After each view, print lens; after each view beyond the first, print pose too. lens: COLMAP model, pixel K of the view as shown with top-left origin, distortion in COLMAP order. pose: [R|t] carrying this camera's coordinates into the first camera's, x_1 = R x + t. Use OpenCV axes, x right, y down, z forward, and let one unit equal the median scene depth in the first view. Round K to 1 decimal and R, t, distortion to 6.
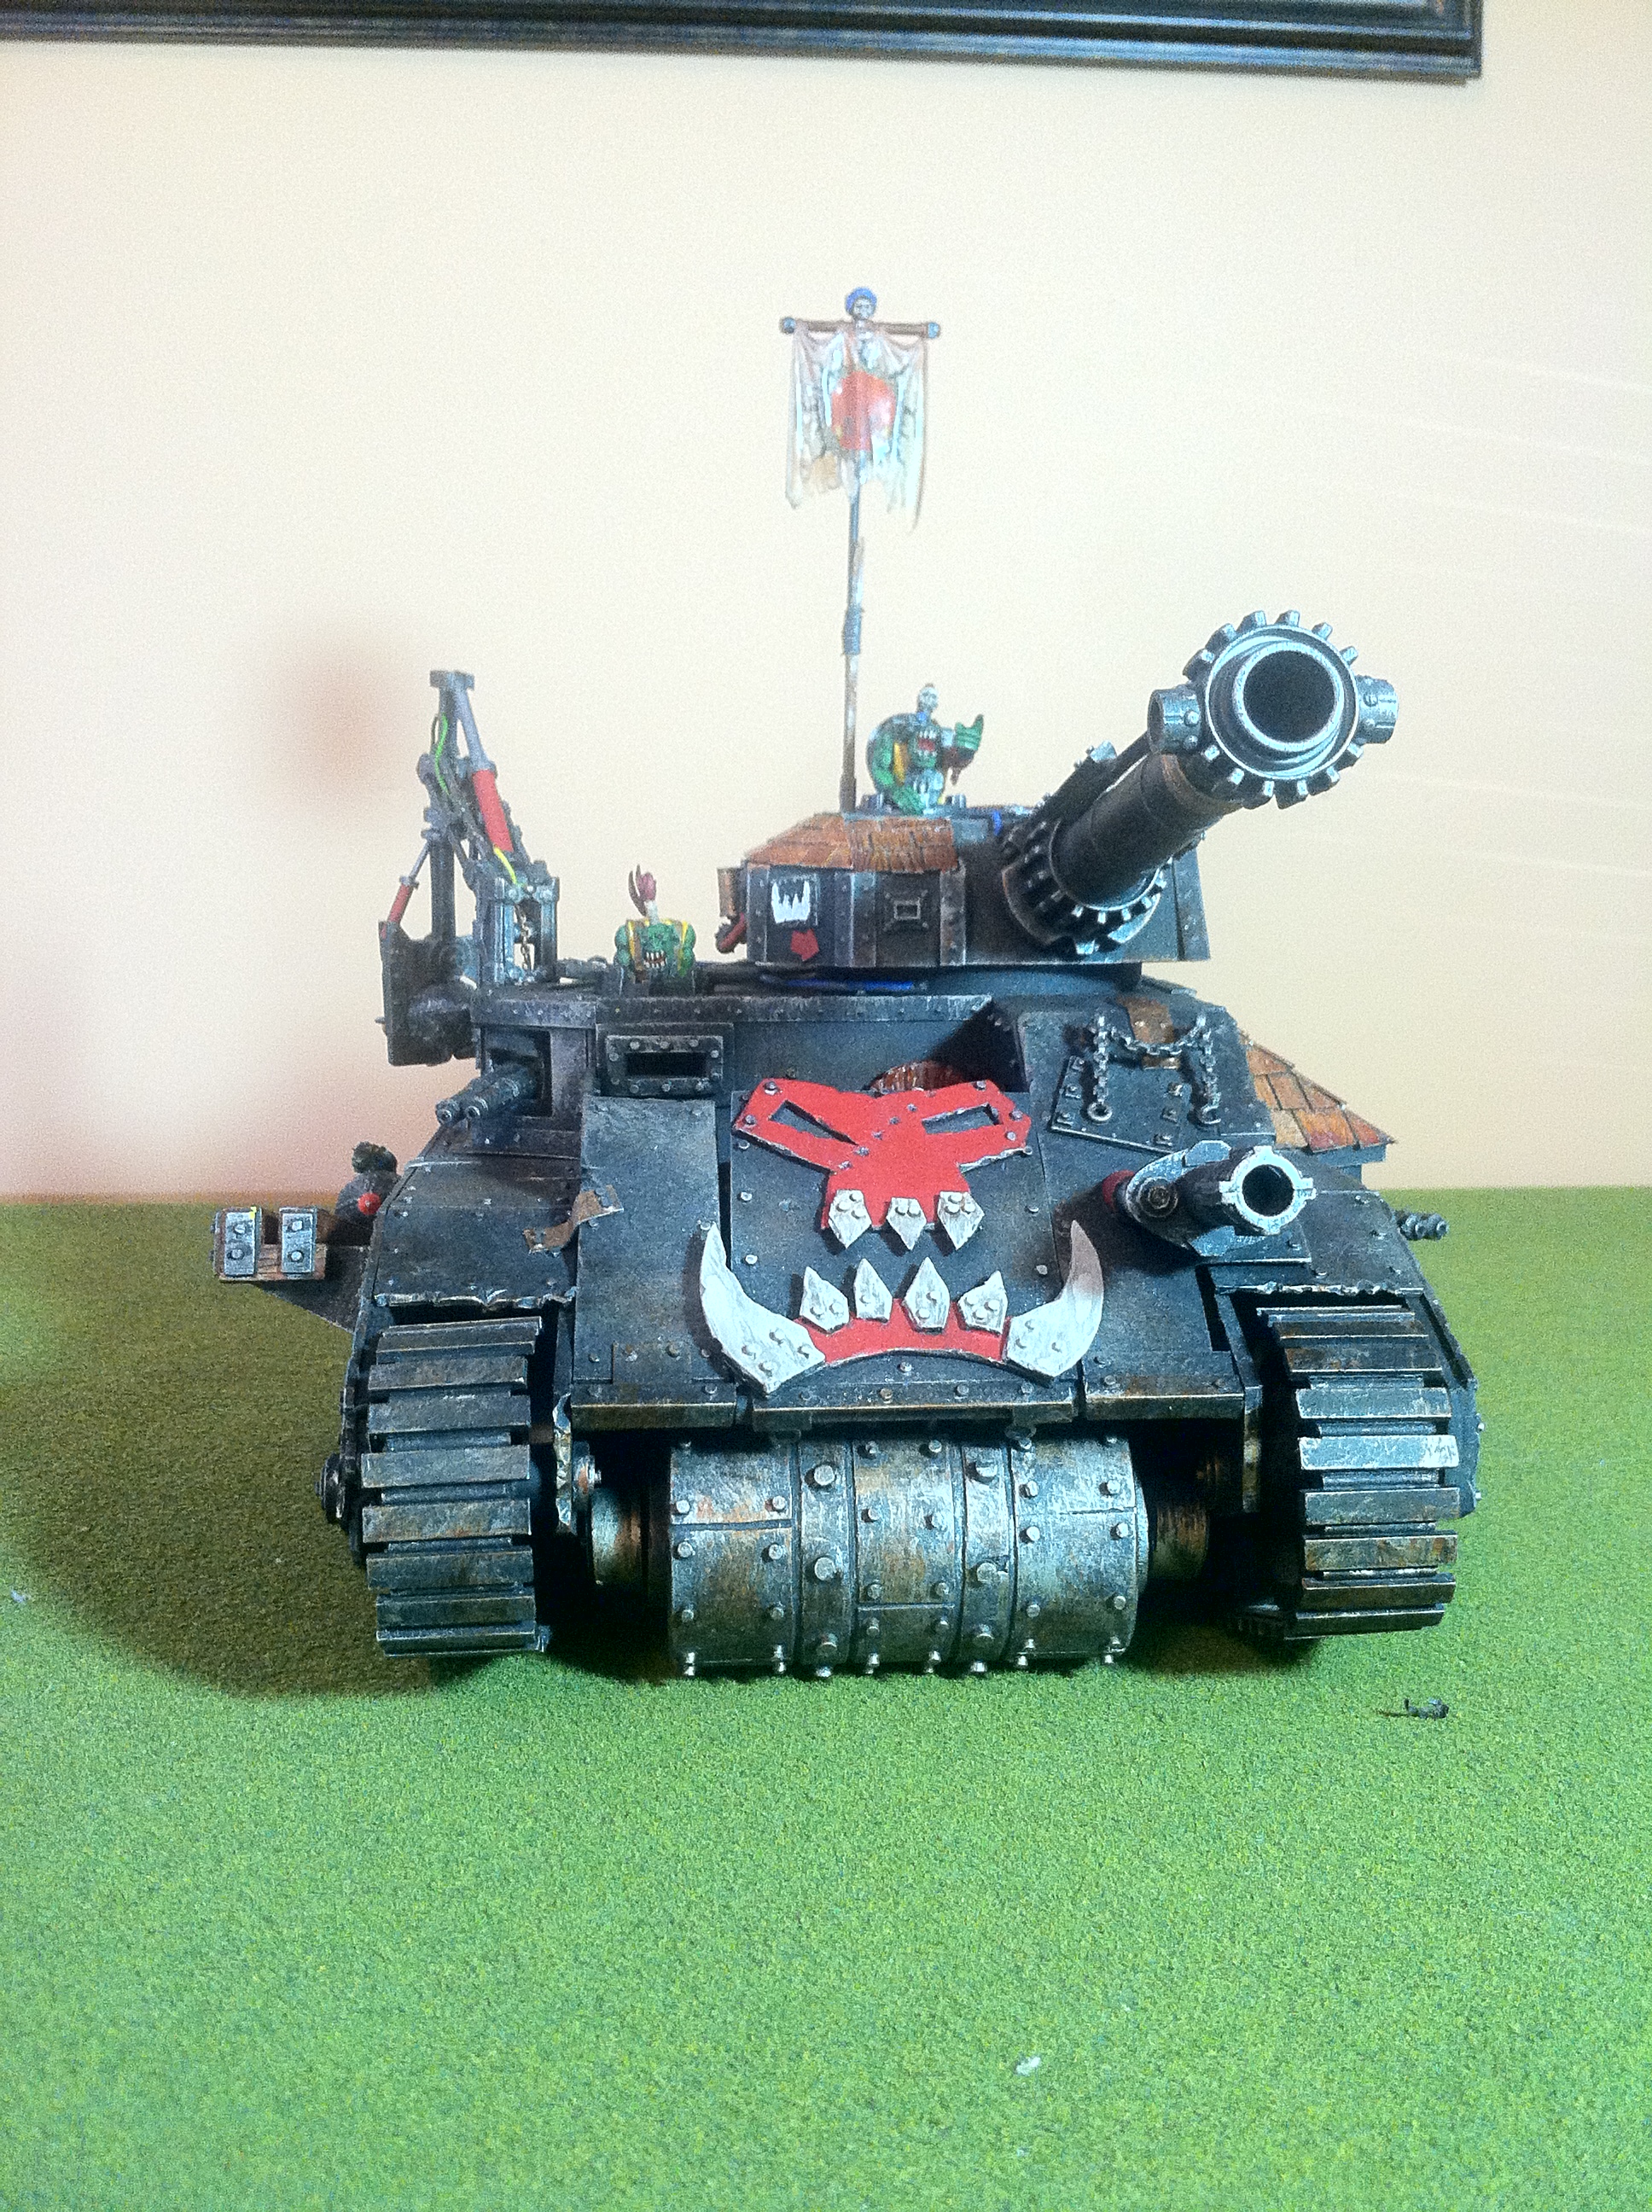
lens RADIAL K [[2272.7, 0, 826.6], [0, 2272.7, 1078.3], [0, 0, 1]] dist [0.061031, -0.222754]
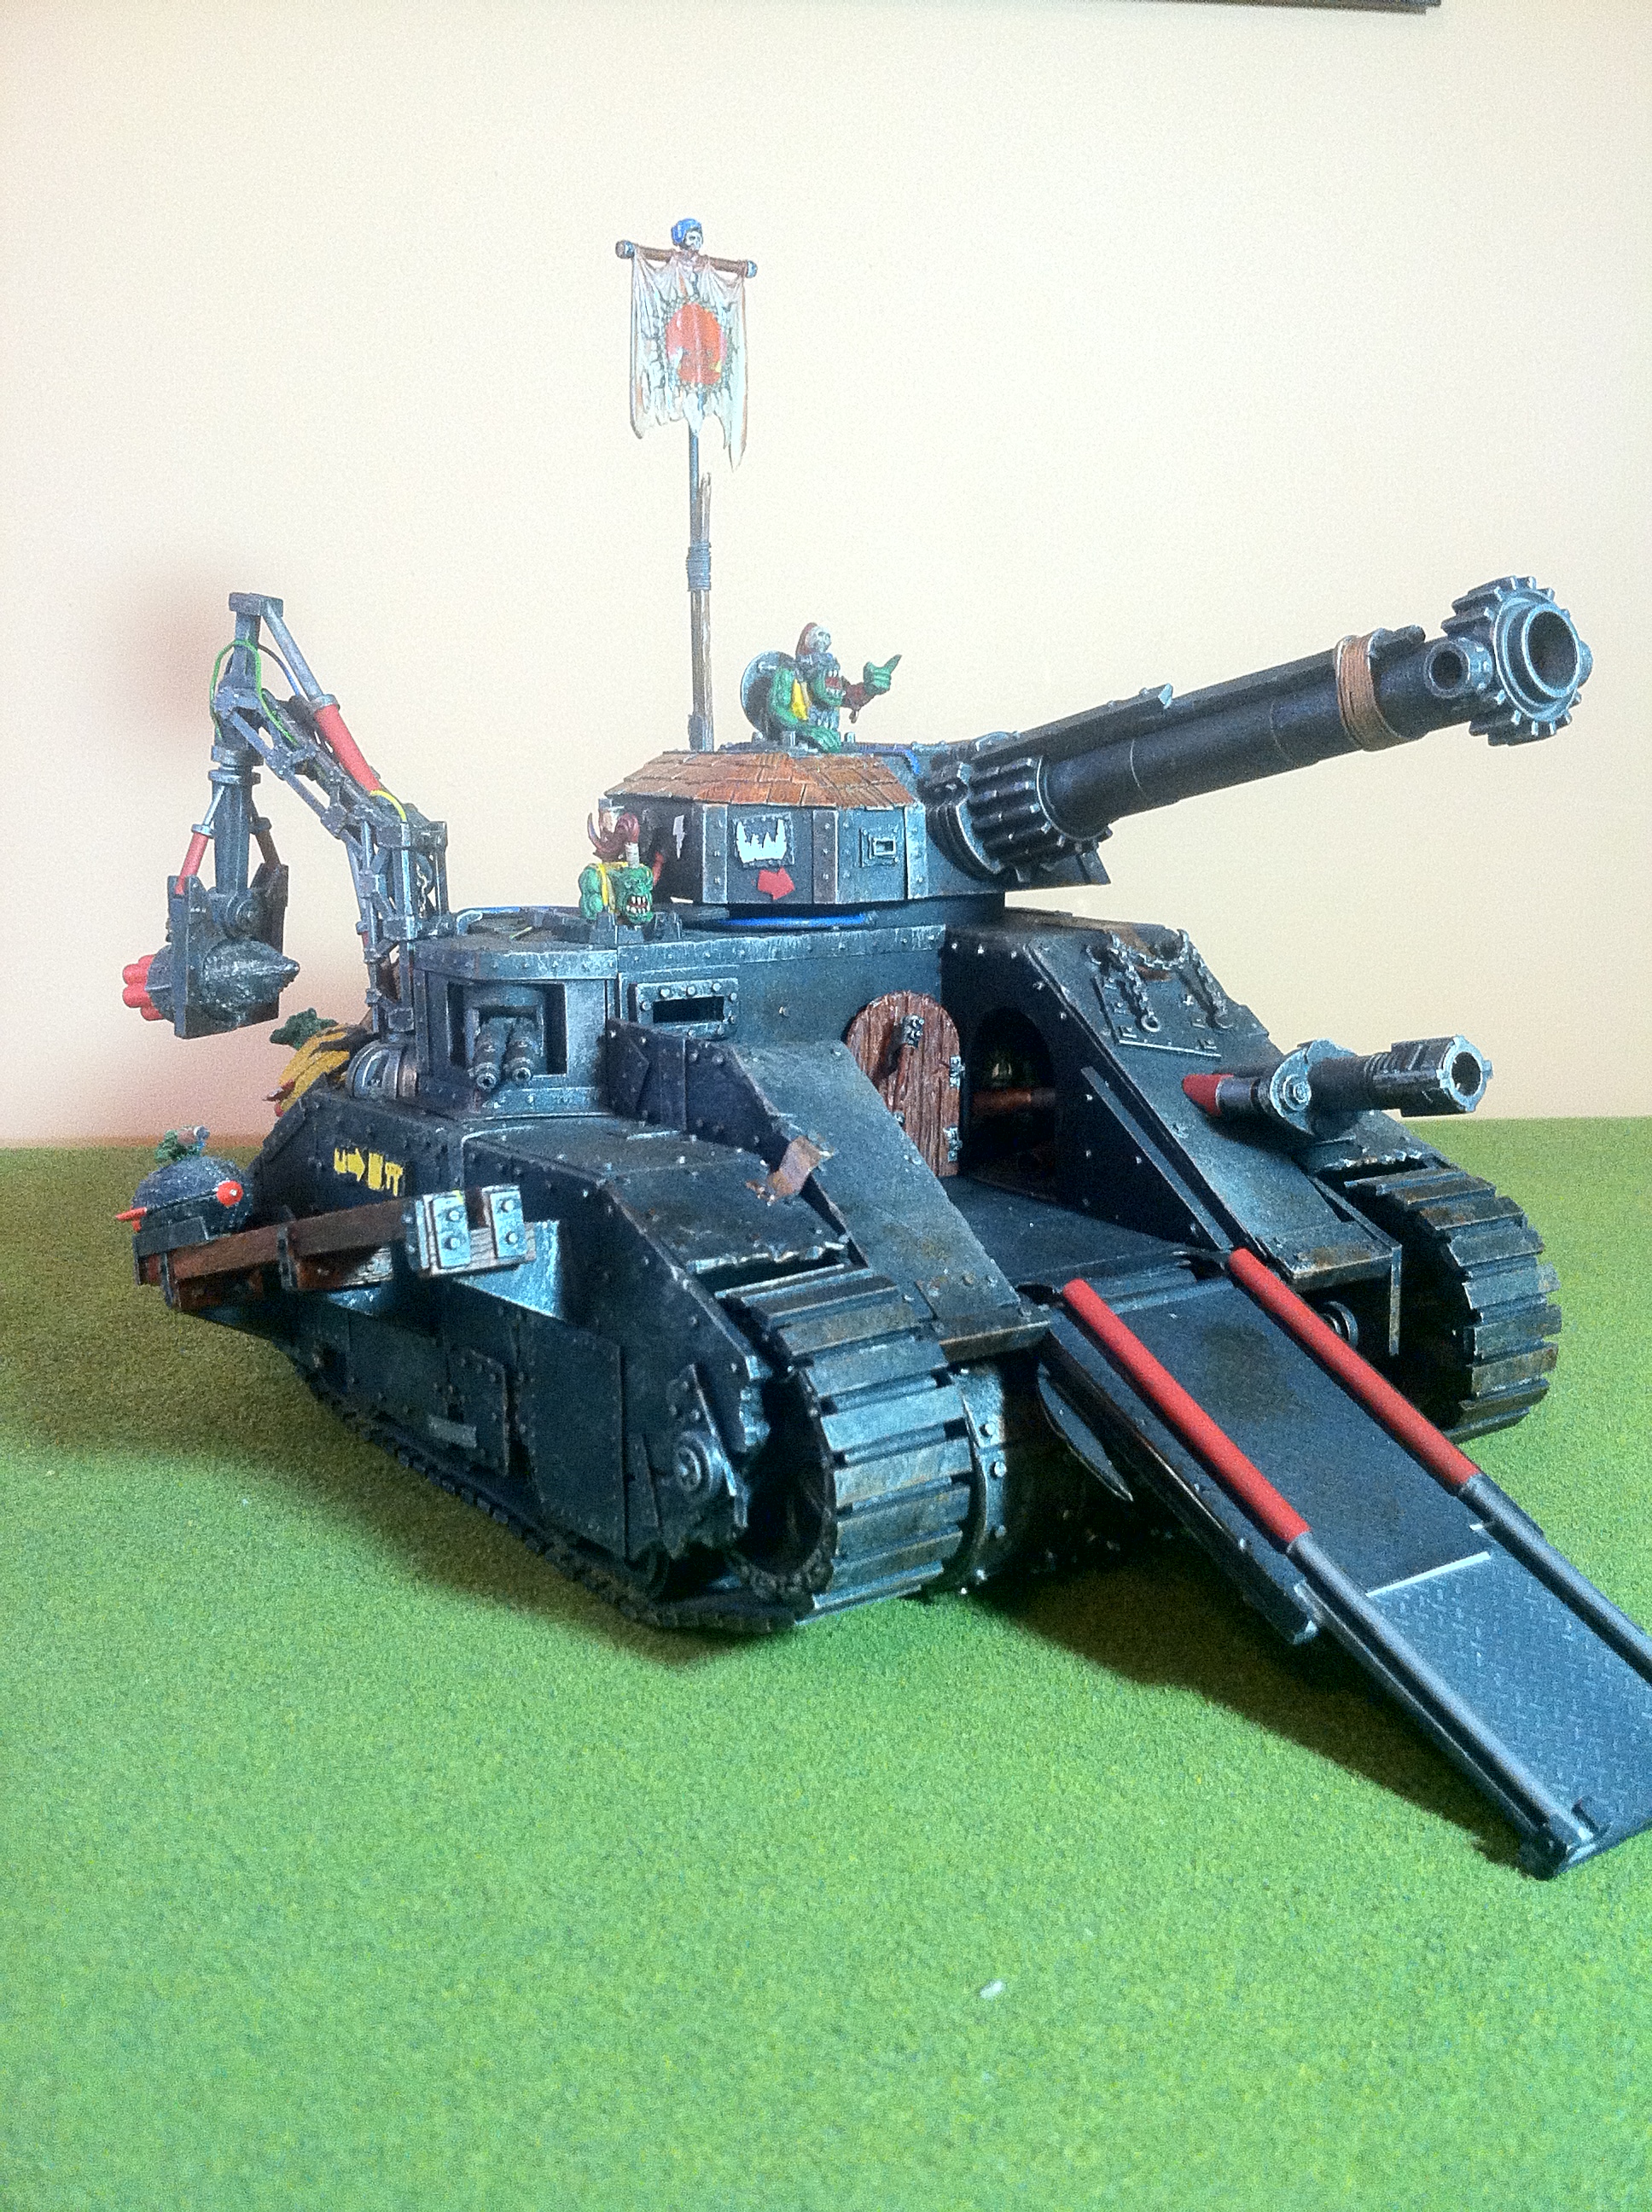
lens RADIAL K [[2227.5, 0, 889.6], [0, 2227.5, 1108.6], [0, 0, 1]] dist [0.007671, -0.001170]
pose [[0.852860, -0.087988, 0.514673, -0.730307], [0.065252, 0.995932, 0.062135, -0.026365], [-0.518047, -0.019409, 0.855132, 0.197287]]
